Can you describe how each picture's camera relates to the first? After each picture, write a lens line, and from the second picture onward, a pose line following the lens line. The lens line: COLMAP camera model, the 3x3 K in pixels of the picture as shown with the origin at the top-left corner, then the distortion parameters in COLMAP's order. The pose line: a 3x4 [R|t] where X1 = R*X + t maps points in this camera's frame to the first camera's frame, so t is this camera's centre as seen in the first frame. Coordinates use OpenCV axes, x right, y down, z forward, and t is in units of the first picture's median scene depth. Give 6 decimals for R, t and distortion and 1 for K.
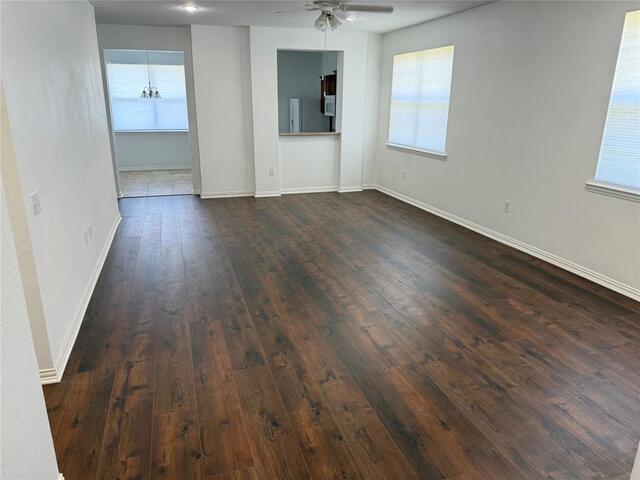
lens RADIAL K [[453.5, 0, 323.6], [0, 453.5, 240.1], [0, 0, 1]] dist [0.062993, -0.075979]
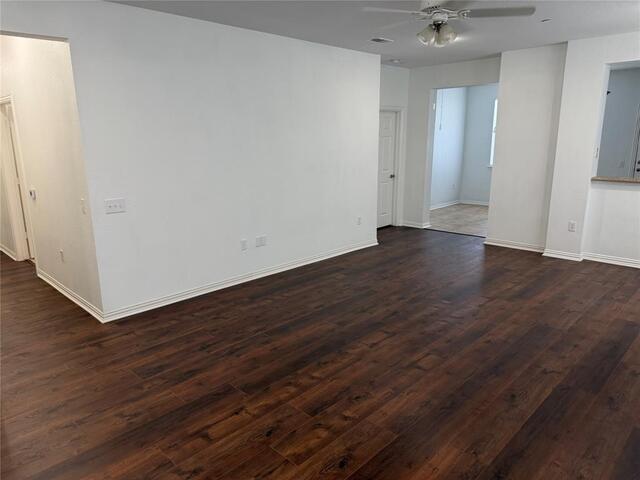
lens RADIAL K [[453.5, 0, 322.1], [0, 453.5, 240.5], [0, 0, 1]] dist [0.062993, -0.075979]
pose [[0.455917, 0.189570, -0.869599, 0.645333], [-0.246230, 0.965783, 0.081444, -0.162448], [0.855284, 0.176990, 0.486995, 0.526406]]
